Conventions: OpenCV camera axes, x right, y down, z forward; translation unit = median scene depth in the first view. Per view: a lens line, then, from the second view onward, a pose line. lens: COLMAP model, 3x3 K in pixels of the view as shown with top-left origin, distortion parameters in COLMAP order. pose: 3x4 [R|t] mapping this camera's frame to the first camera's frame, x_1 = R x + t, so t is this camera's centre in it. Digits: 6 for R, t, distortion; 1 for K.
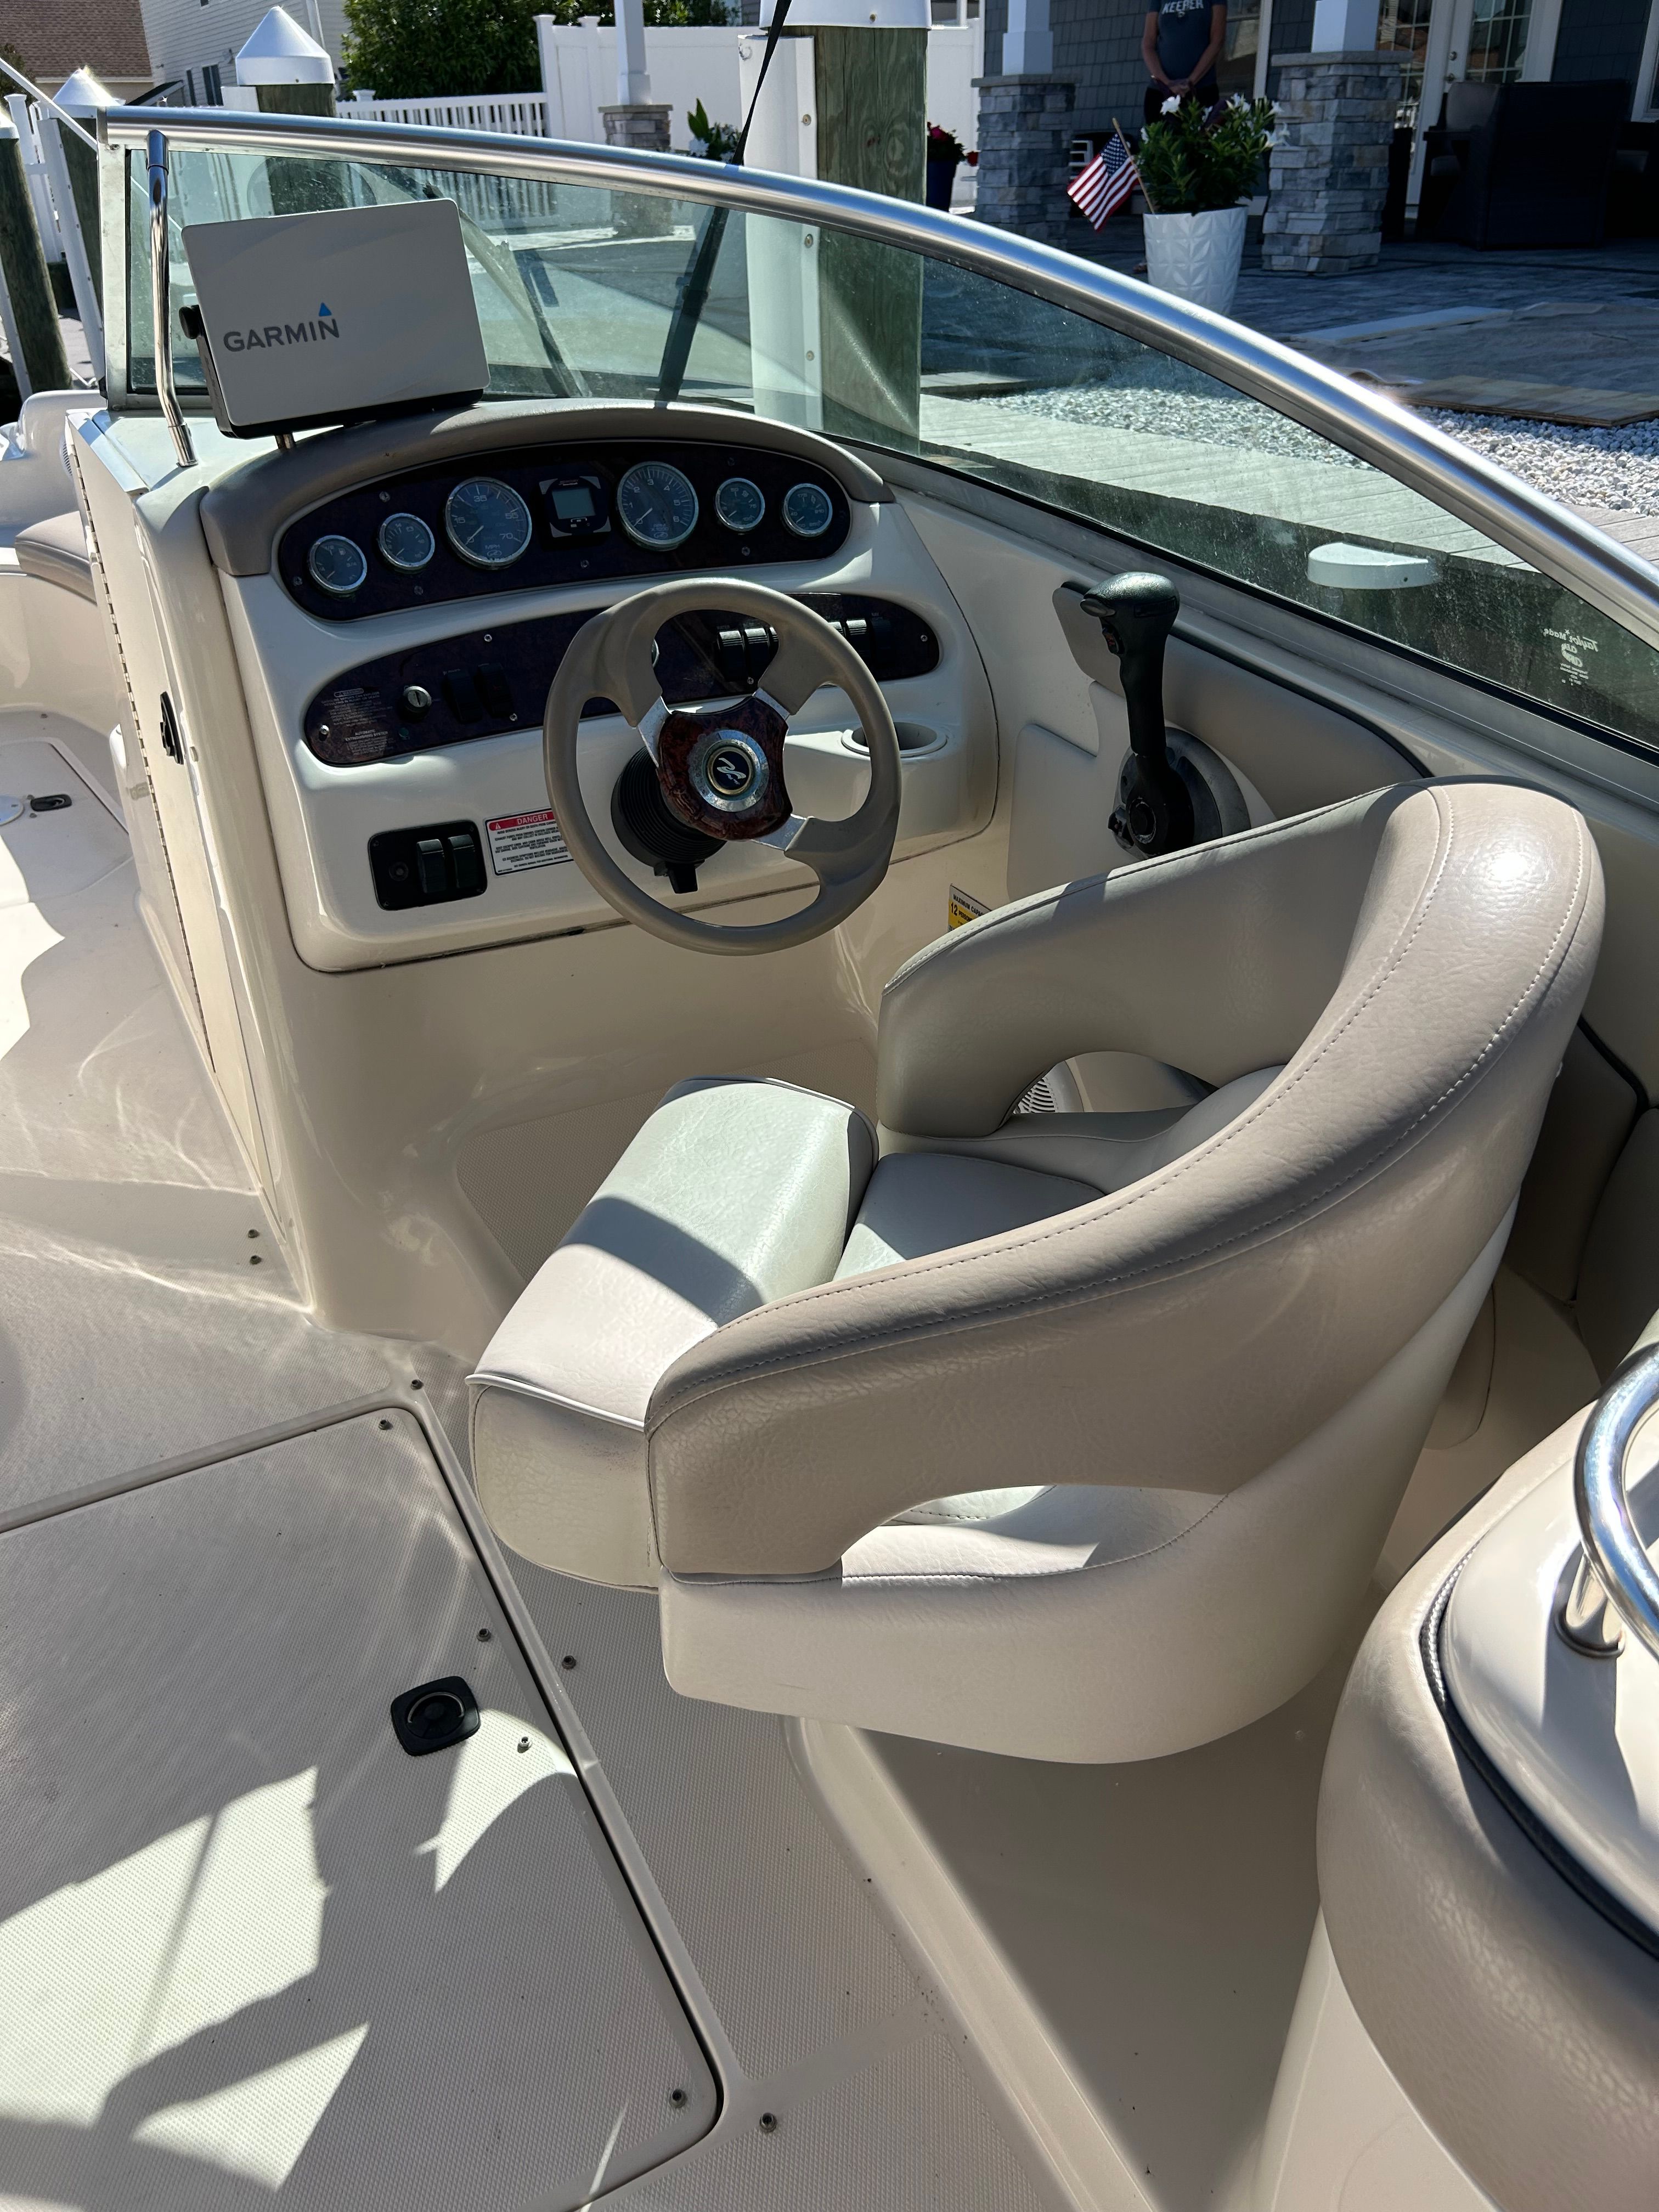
lens RADIAL K [[1669.1, 0, 836.4], [0, 1669.1, 1105.7], [0, 0, 1]] dist [0.028576, -0.025409]
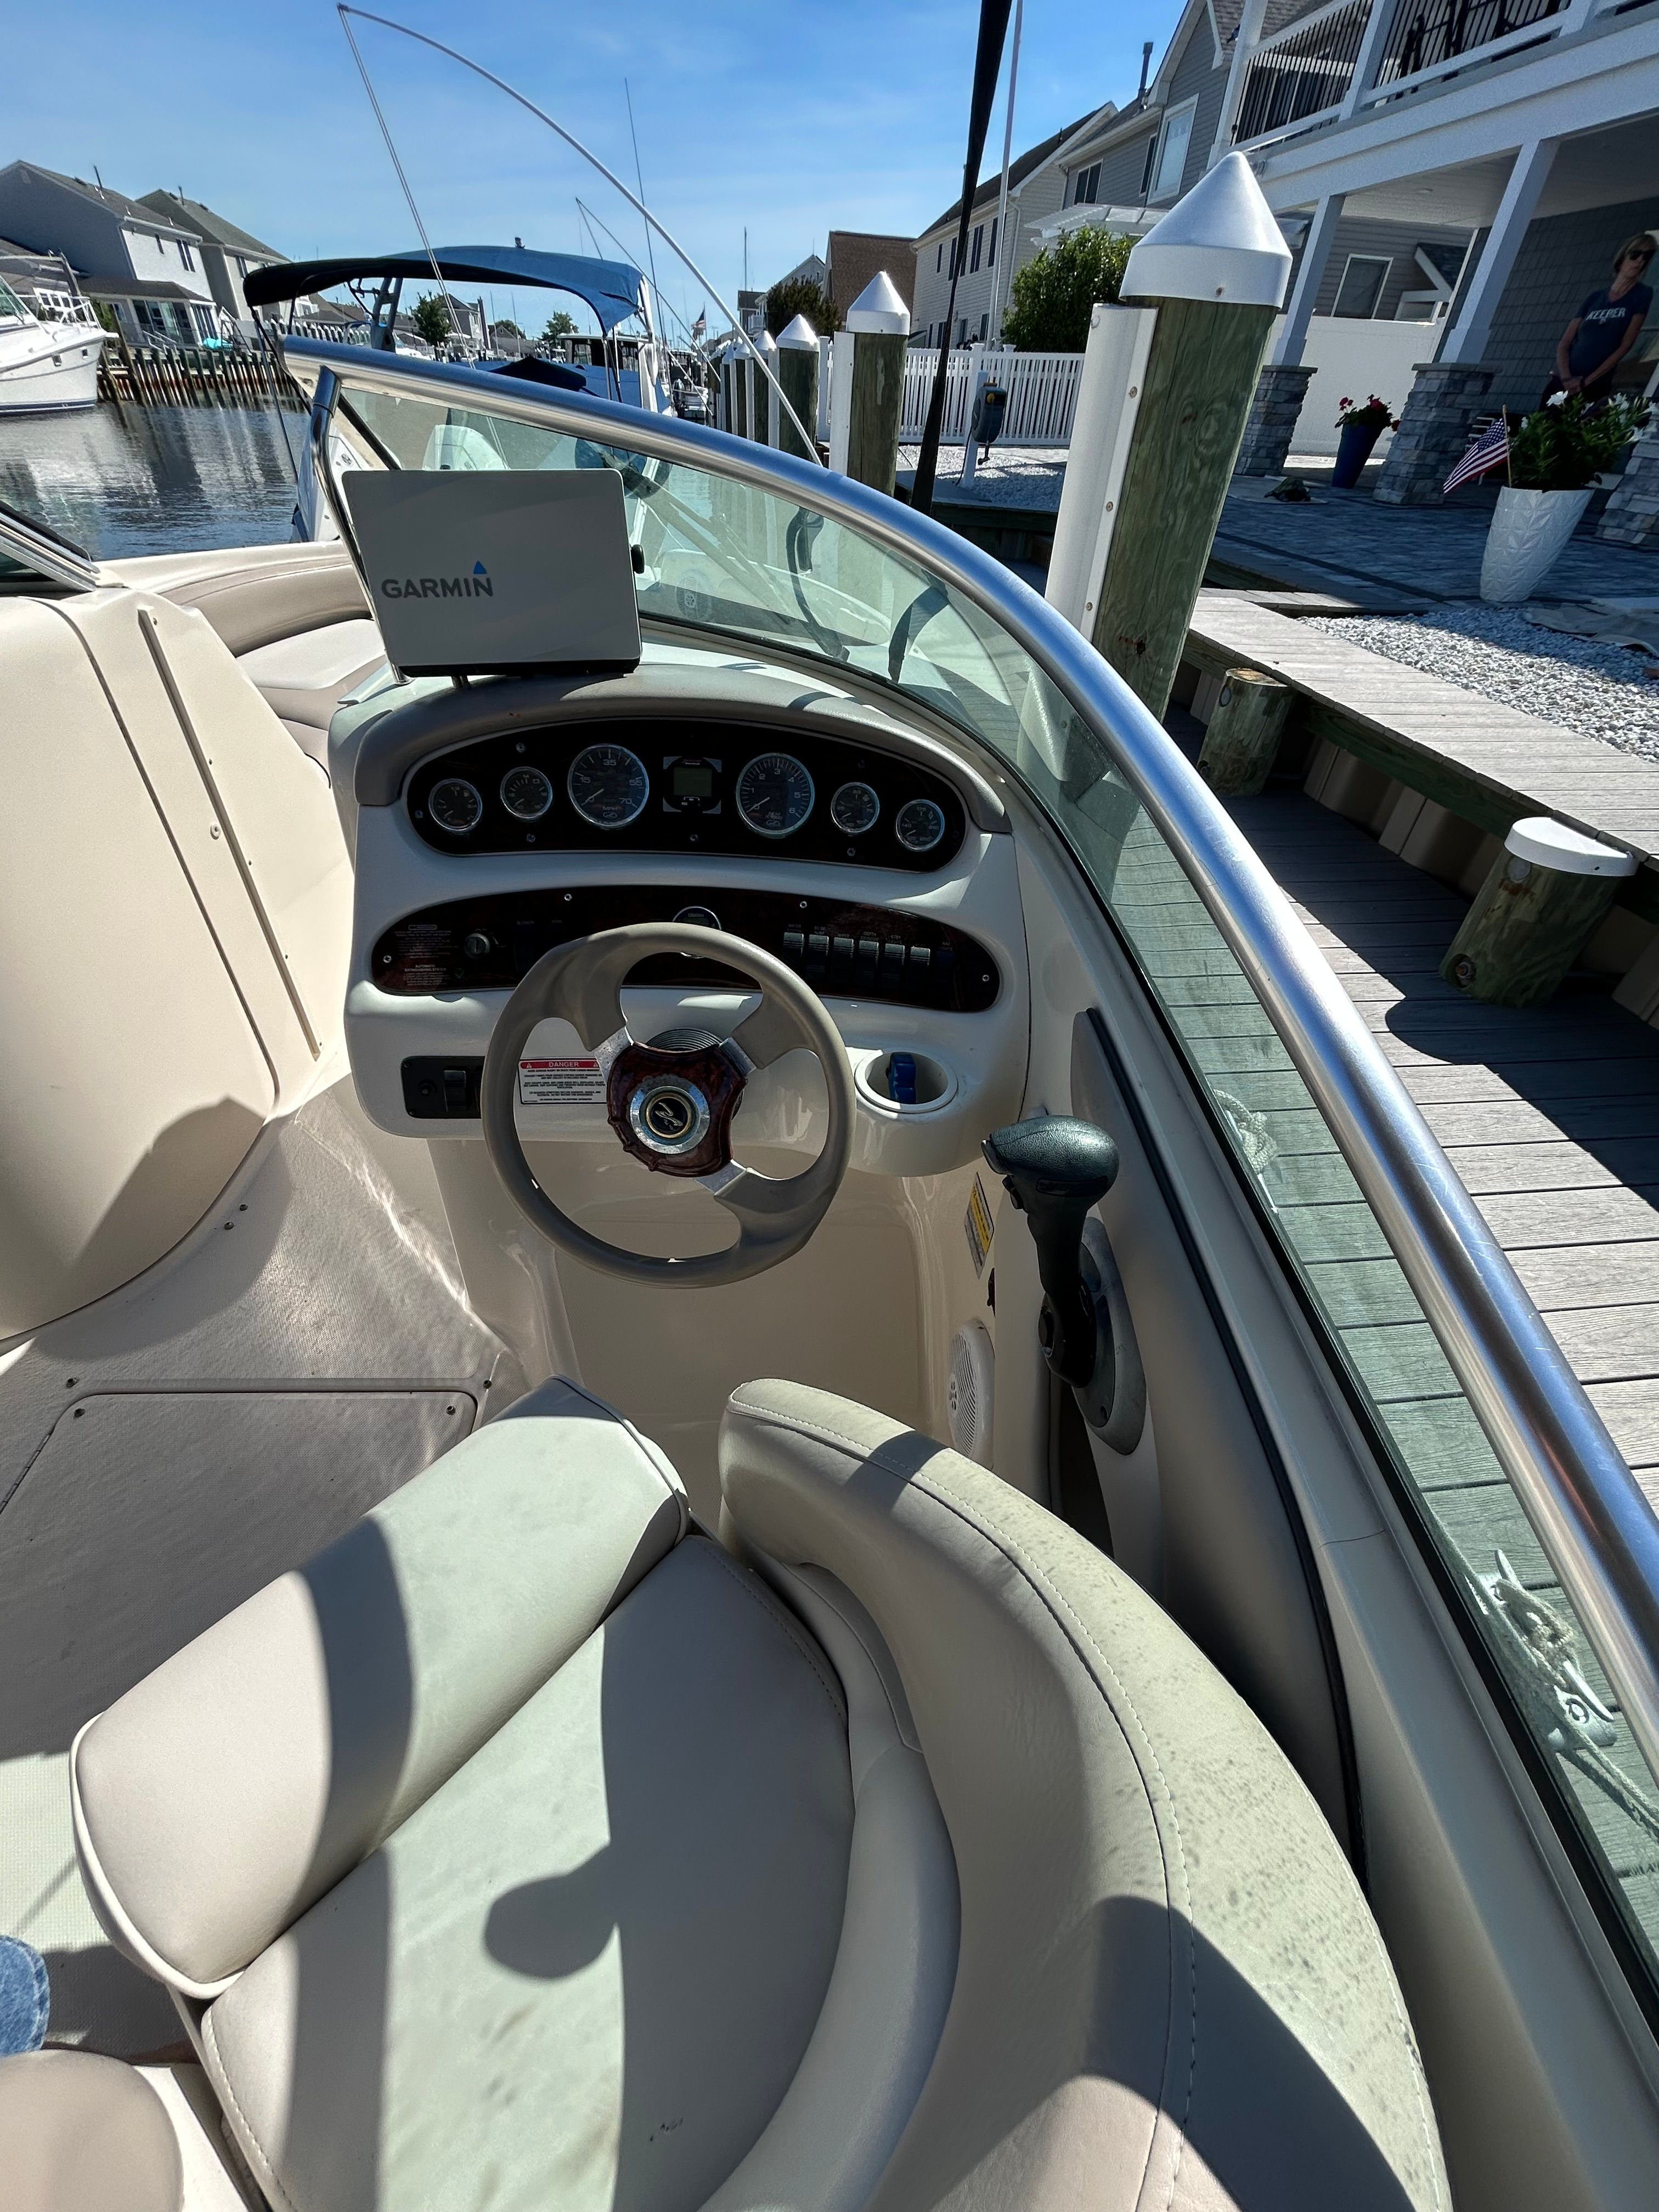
lens RADIAL K [[881.6, 0, 815.0], [0, 881.6, 1108.1], [0, 0, 1]] dist [0.008013, -0.003152]
pose [[0.909487, 0.309611, -0.277443, 0.141441], [-0.256682, 0.943163, 0.211088, -0.301440], [0.327029, -0.120767, 0.937266, 0.467928]]
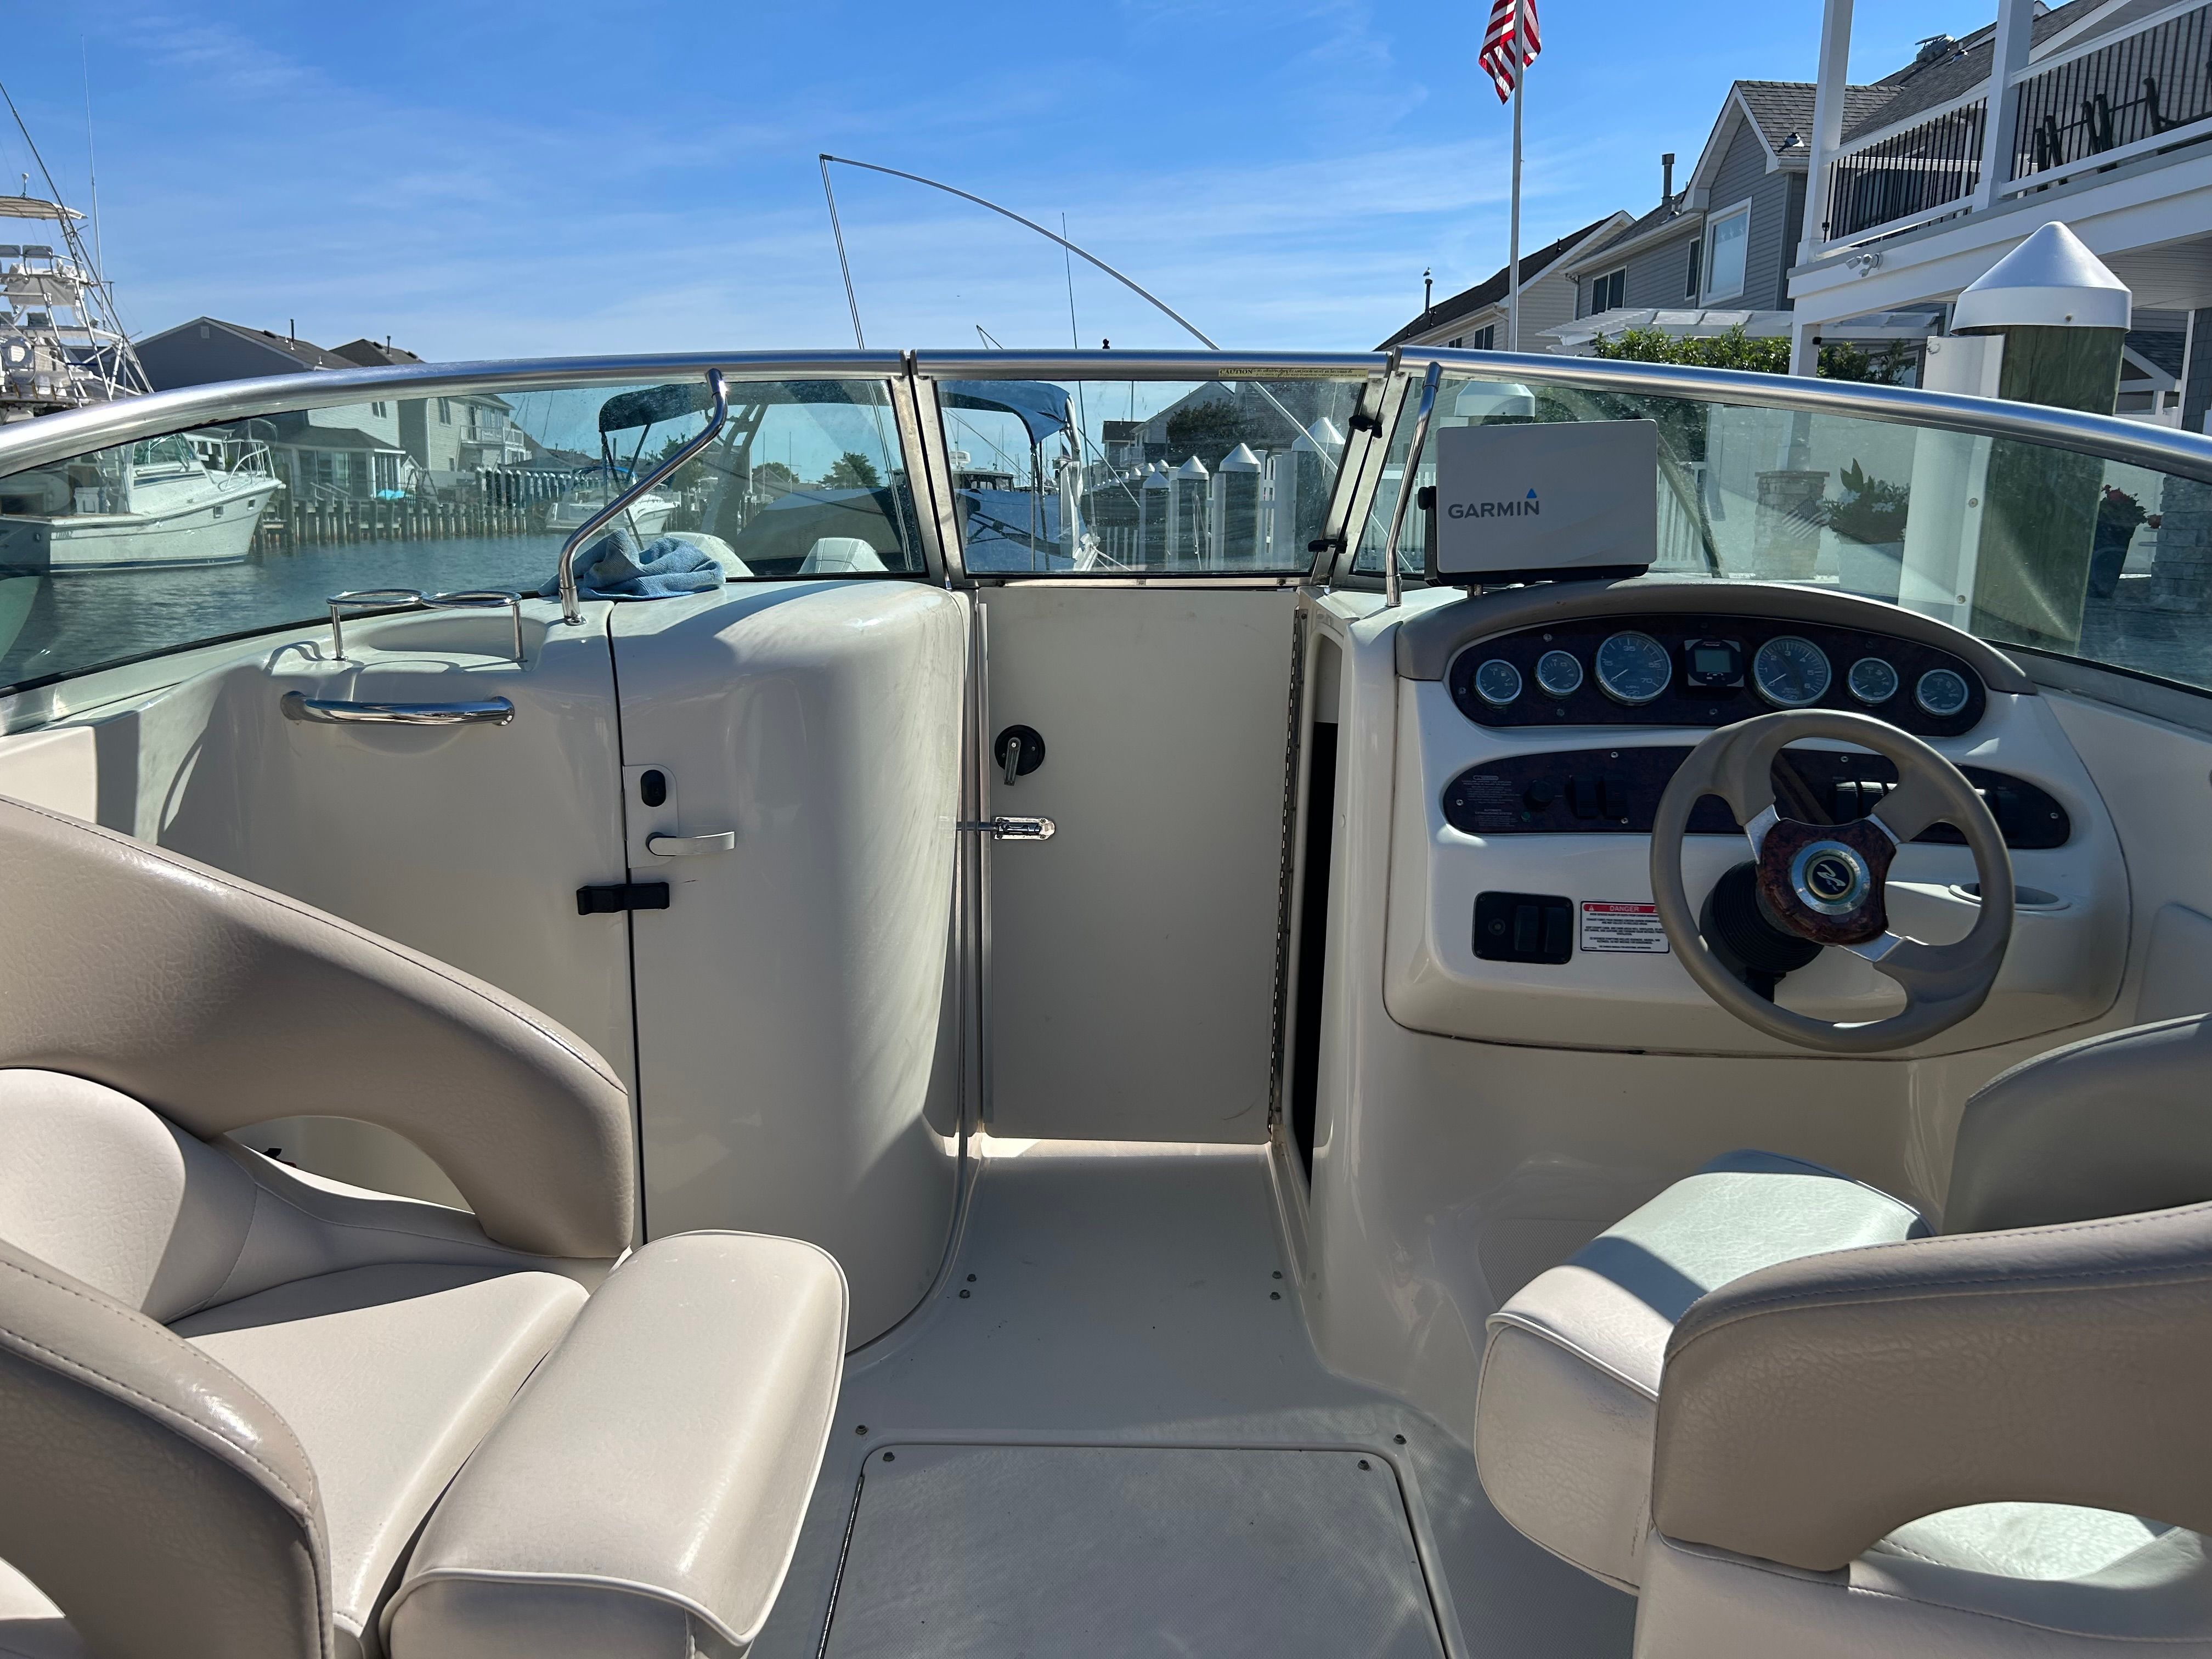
lens RADIAL K [[1669.1, 0, 1073.7], [0, 1669.1, 850.2], [0, 0, 1]] dist [0.028576, -0.025409]
pose [[0.878606, 0.131341, -0.459132, 0.000960], [-0.266014, 0.933063, -0.242137, 0.151655], [0.396596, 0.334878, 0.854733, -0.098974]]
